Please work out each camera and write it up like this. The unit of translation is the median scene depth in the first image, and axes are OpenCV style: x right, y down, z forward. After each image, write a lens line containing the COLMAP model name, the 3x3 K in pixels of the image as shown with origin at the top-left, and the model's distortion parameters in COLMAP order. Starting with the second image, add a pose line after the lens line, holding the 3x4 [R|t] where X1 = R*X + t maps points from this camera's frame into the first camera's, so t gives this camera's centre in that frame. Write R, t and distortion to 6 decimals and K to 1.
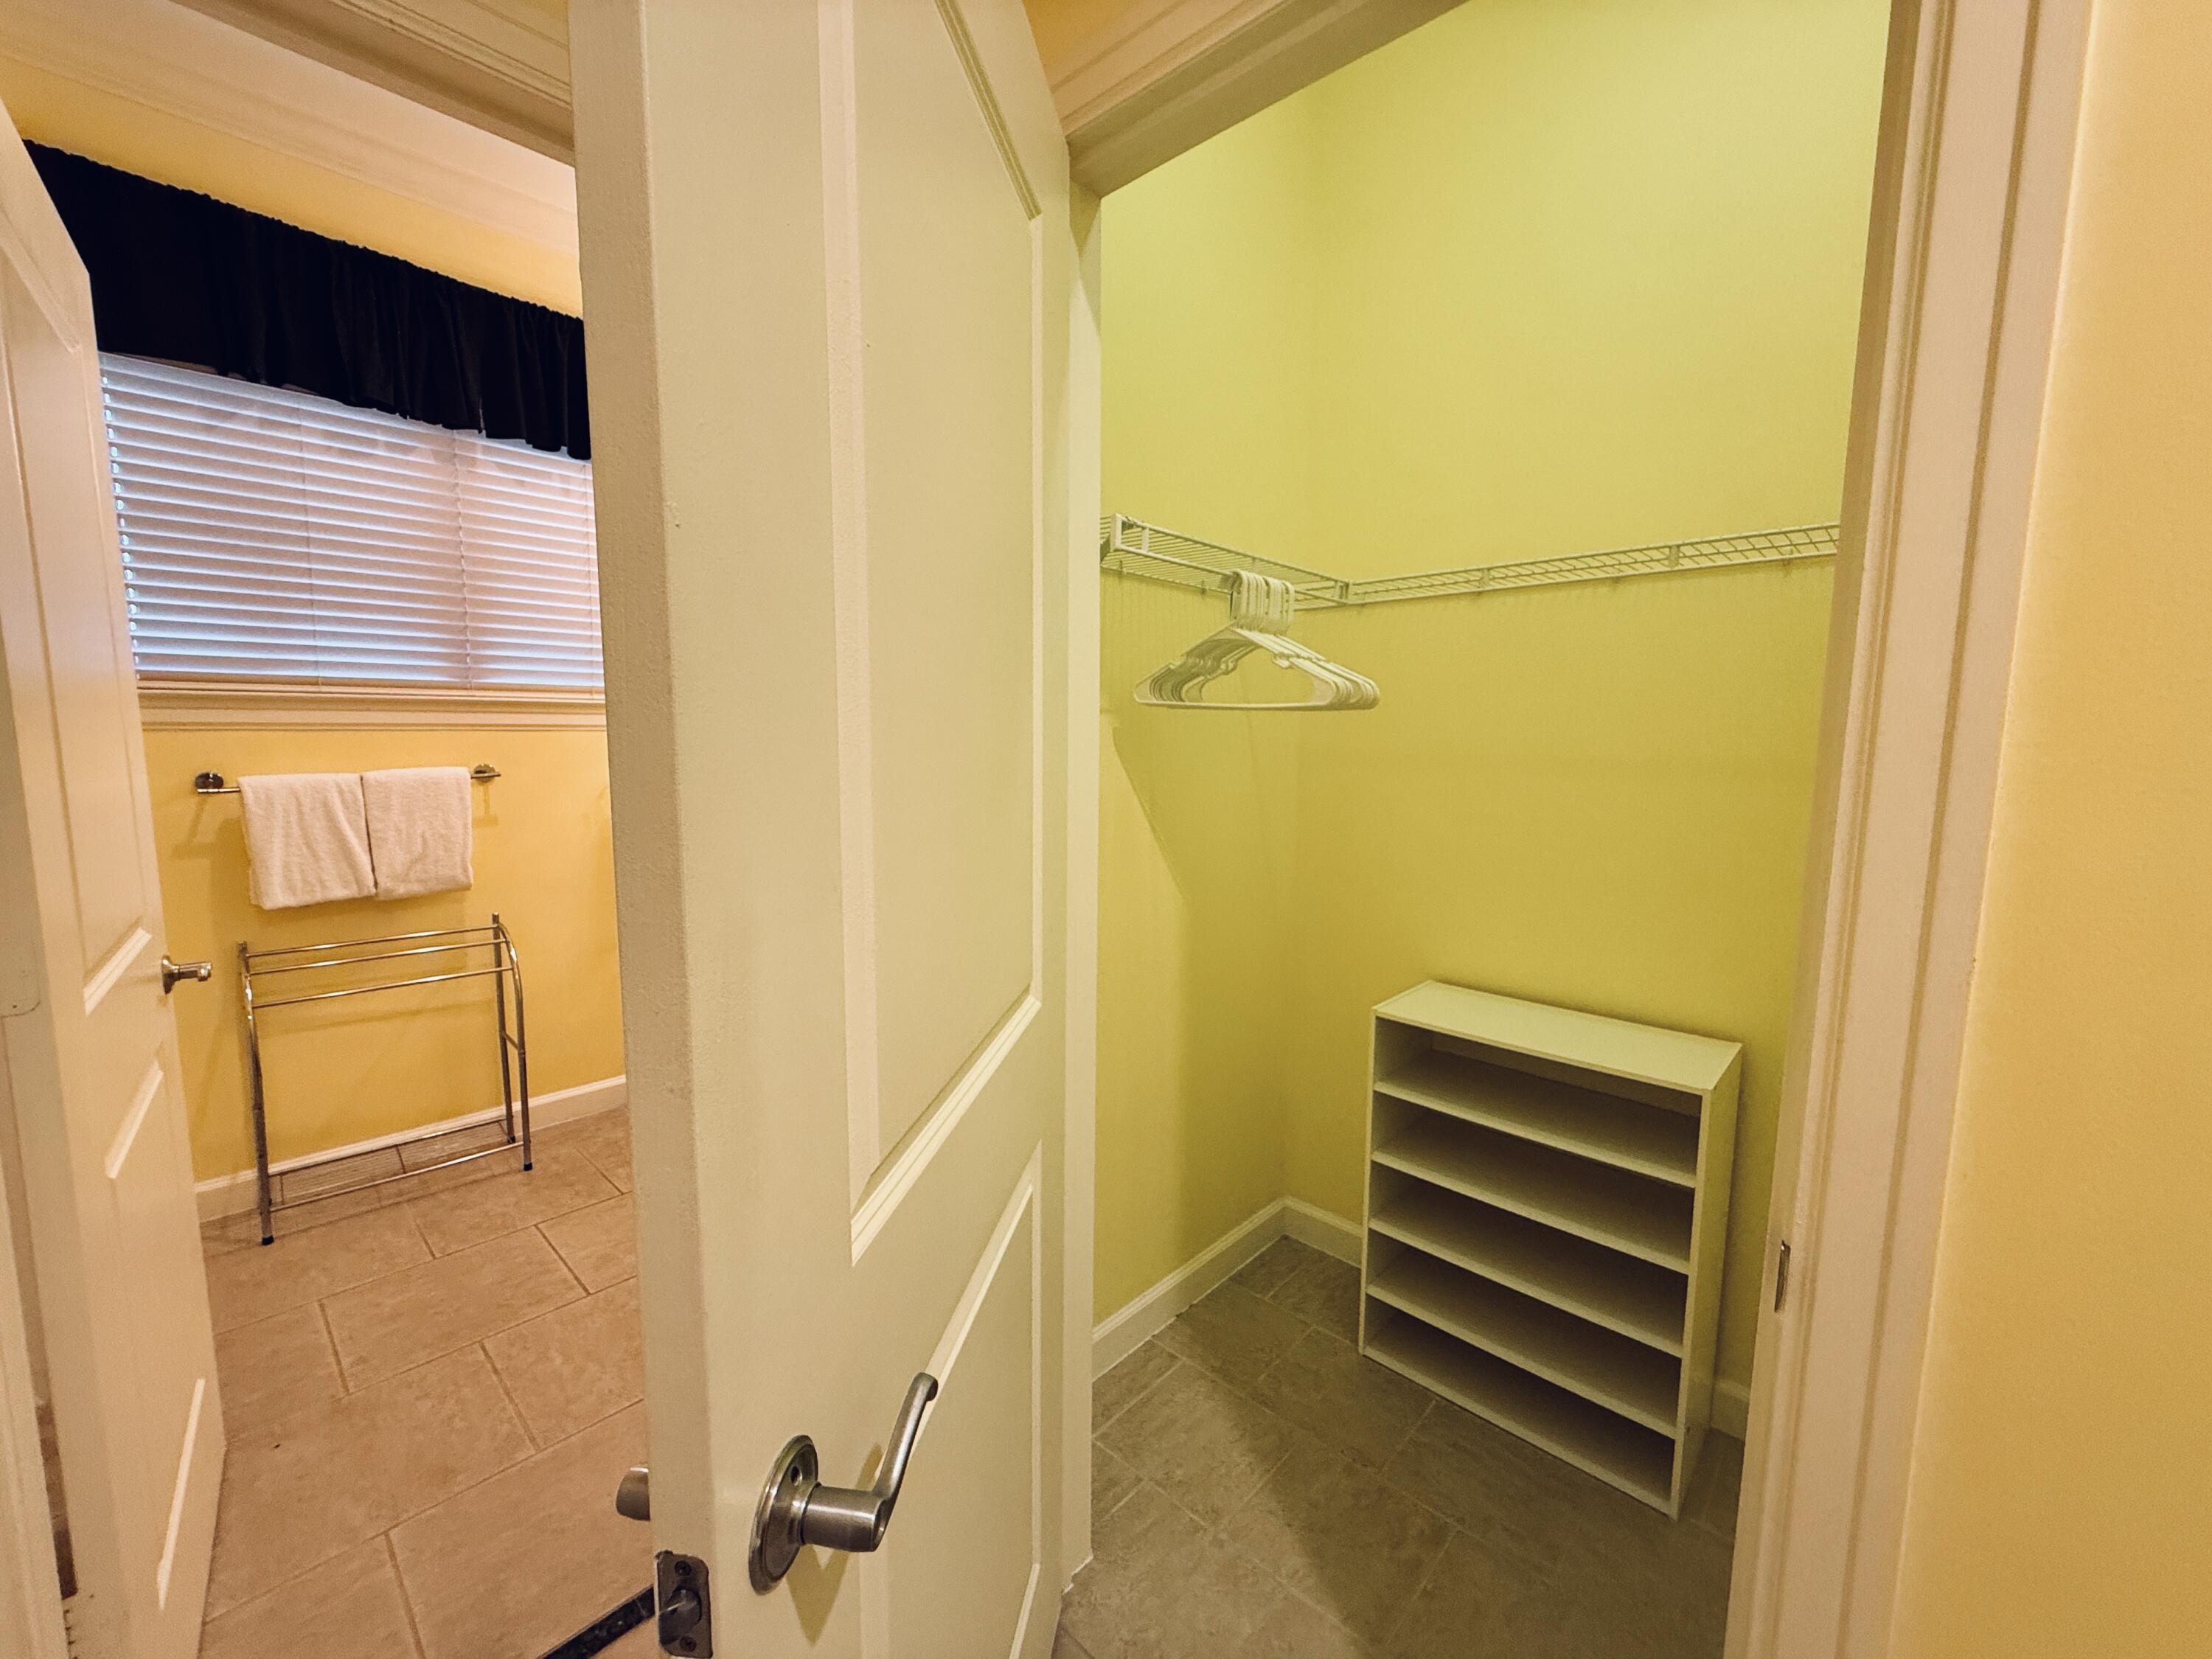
lens RADIAL K [[879.5, 0, 1089.0], [0, 879.5, 833.0], [0, 0, 1]] dist [0.002267, 0.000220]
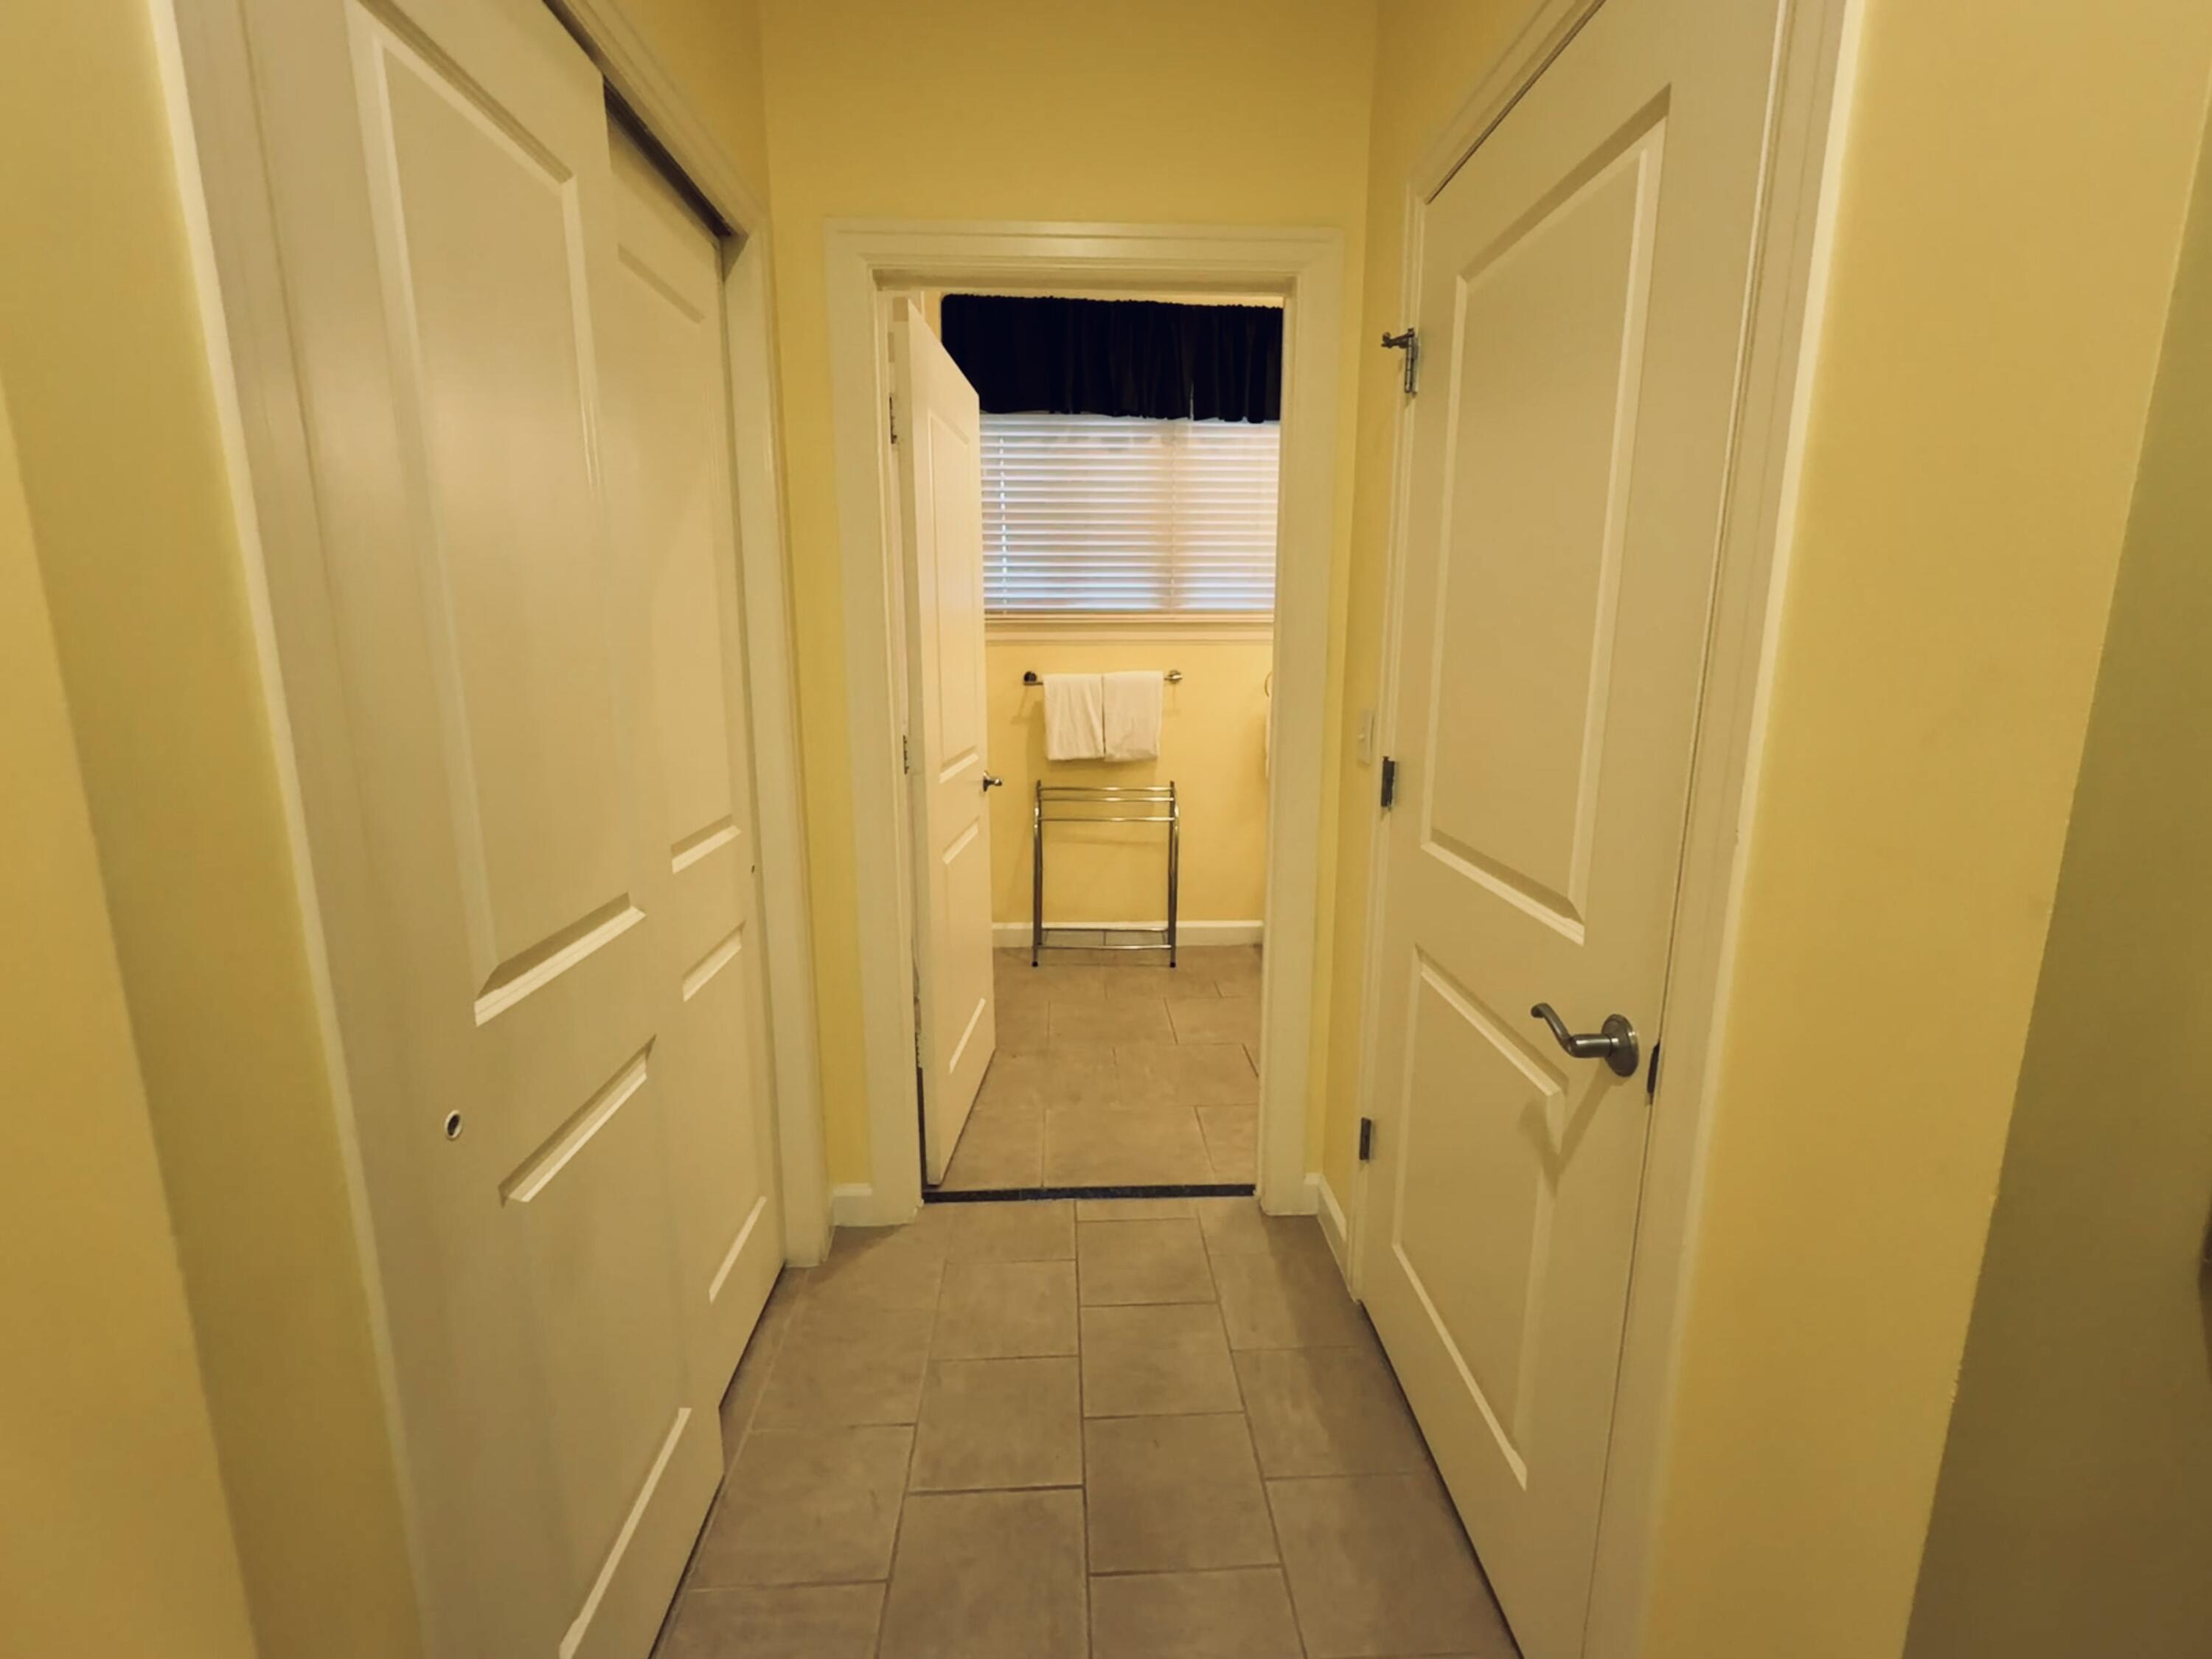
lens RADIAL K [[879.5, 0, 1096.9], [0, 879.5, 816.5], [0, 0, 1]] dist [0.002267, 0.000220]
pose [[0.732355, 0.126658, -0.669040, 0.177717], [-0.074225, 0.991542, 0.106463, 0.011819], [0.676866, -0.028309, 0.735562, -0.092668]]
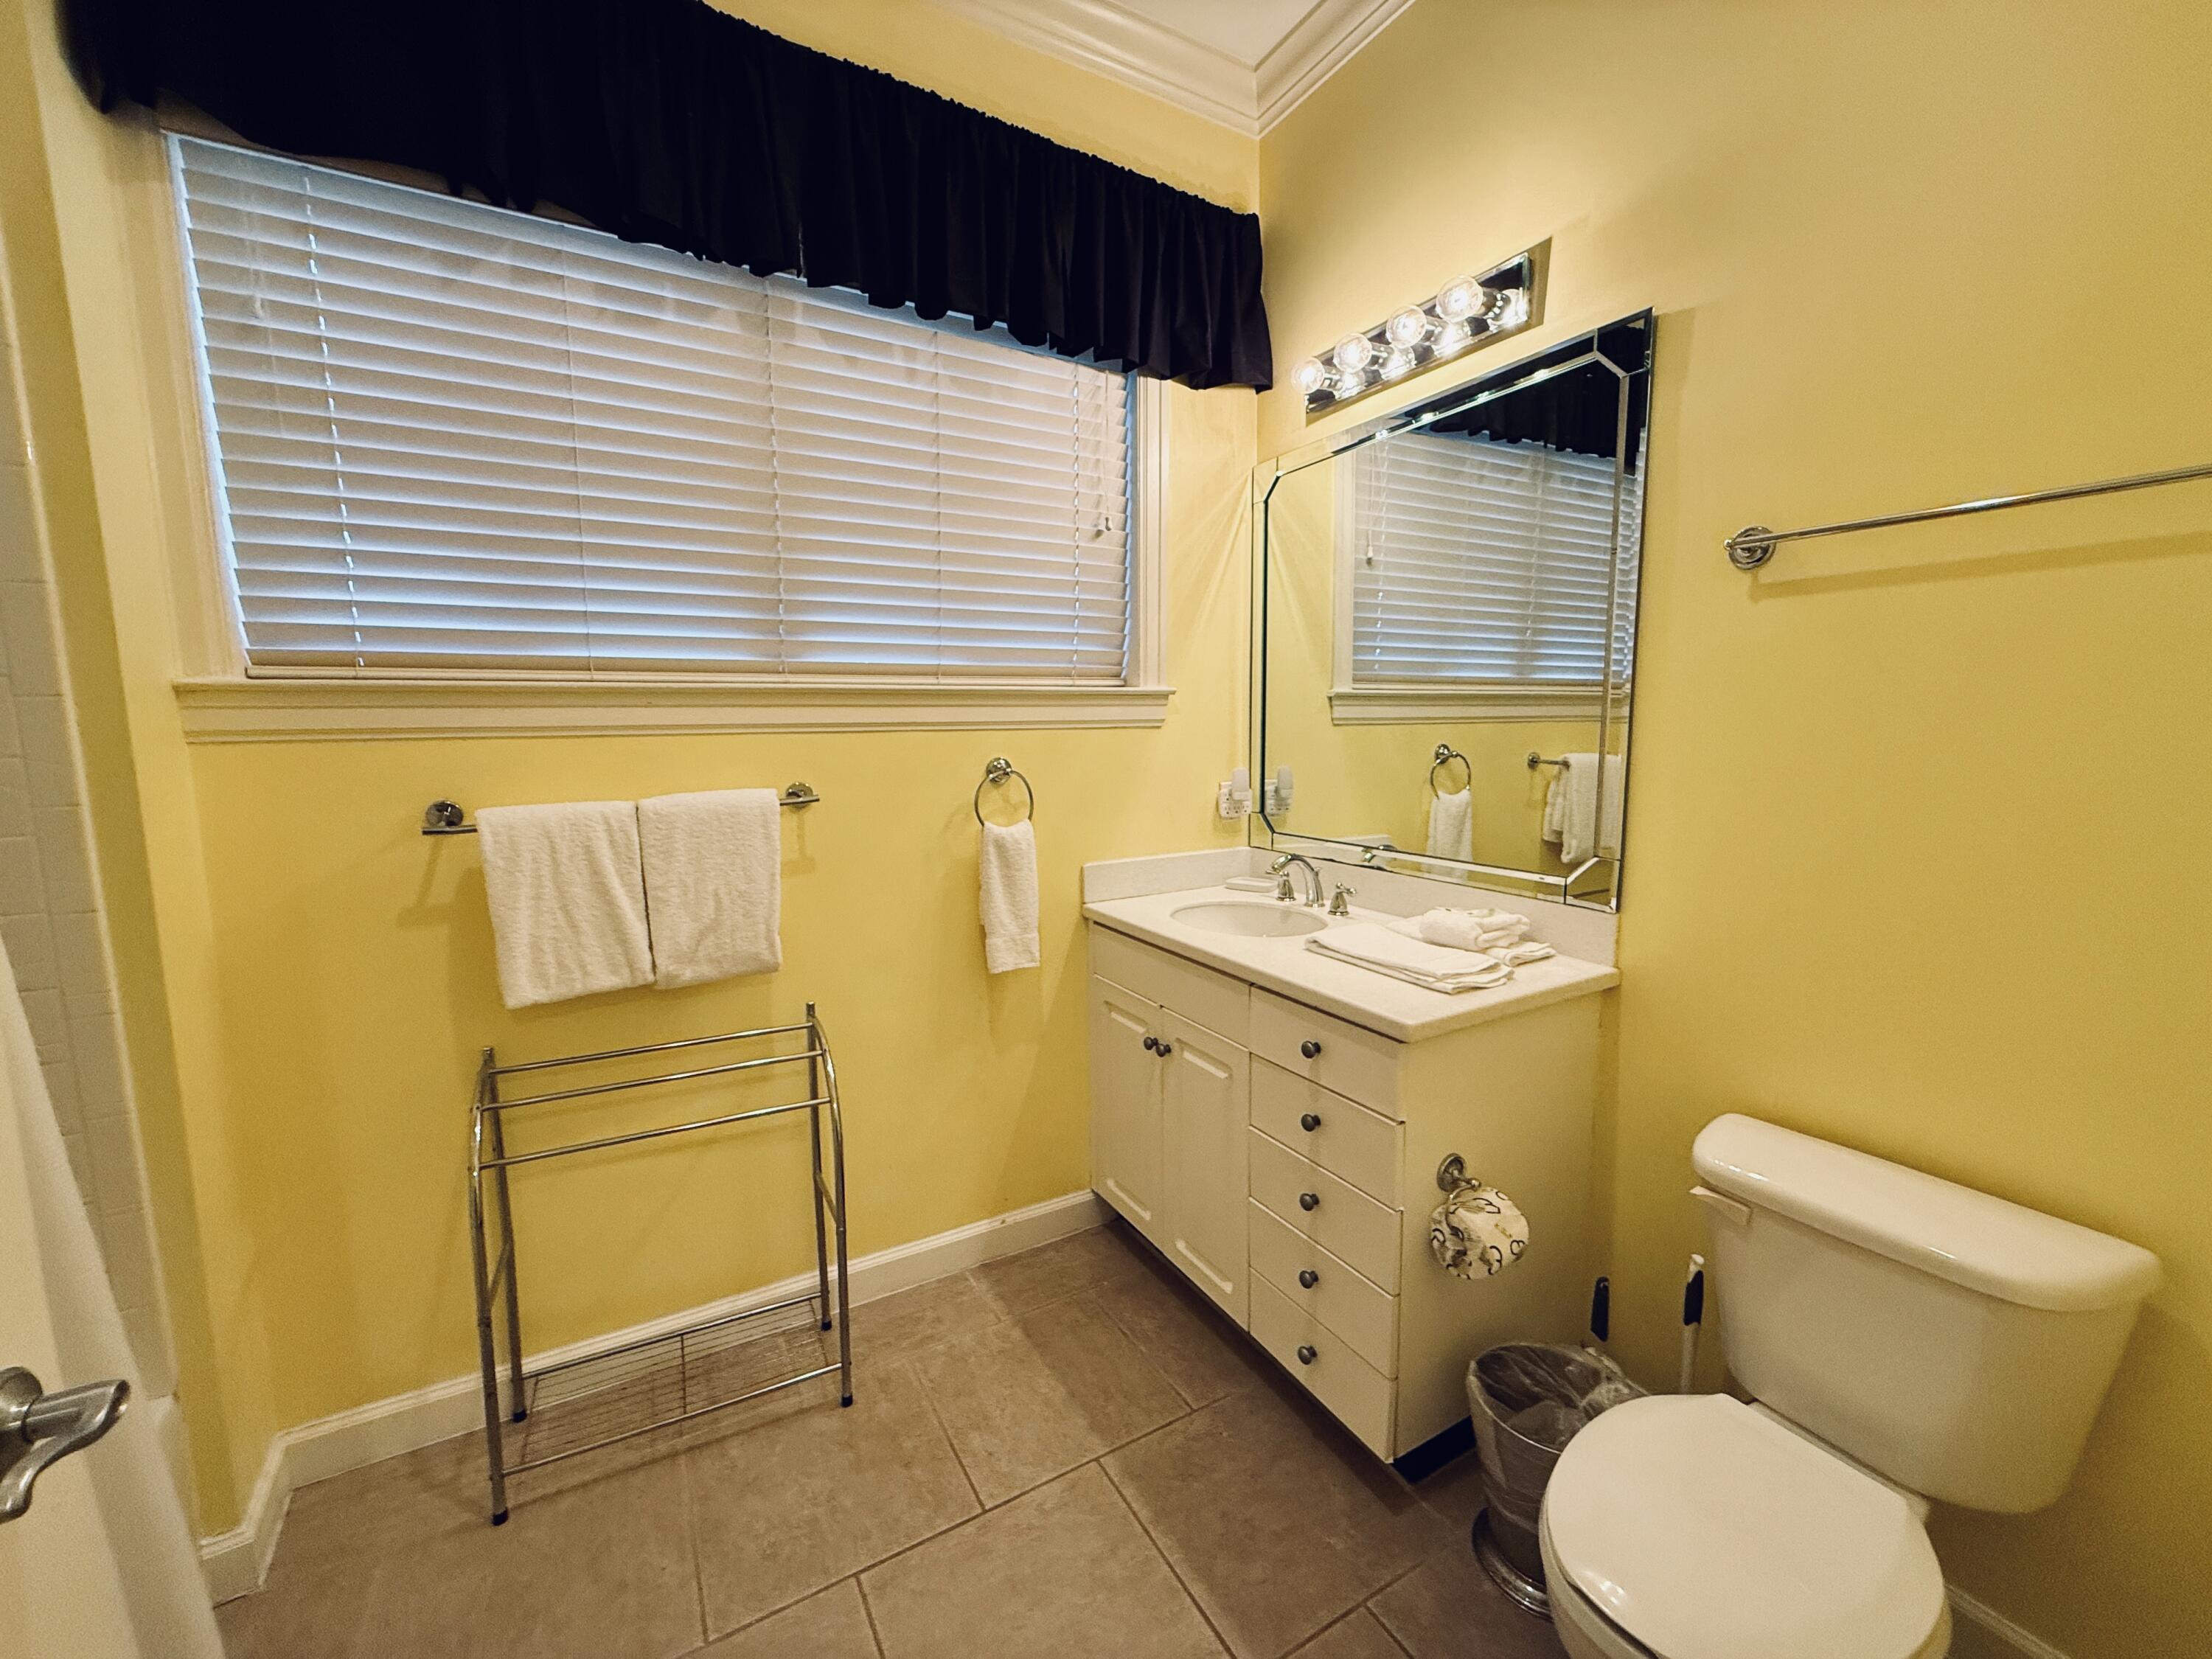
lens RADIAL K [[879.5, 0, 1100.2], [0, 879.5, 828.5], [0, 0, 1]] dist [0.002267, 0.000220]
pose [[0.961554, 0.019490, -0.273924, -0.303722], [-0.017330, 0.999797, 0.010306, -0.058767], [0.274069, -0.005163, 0.961696, 0.451103]]
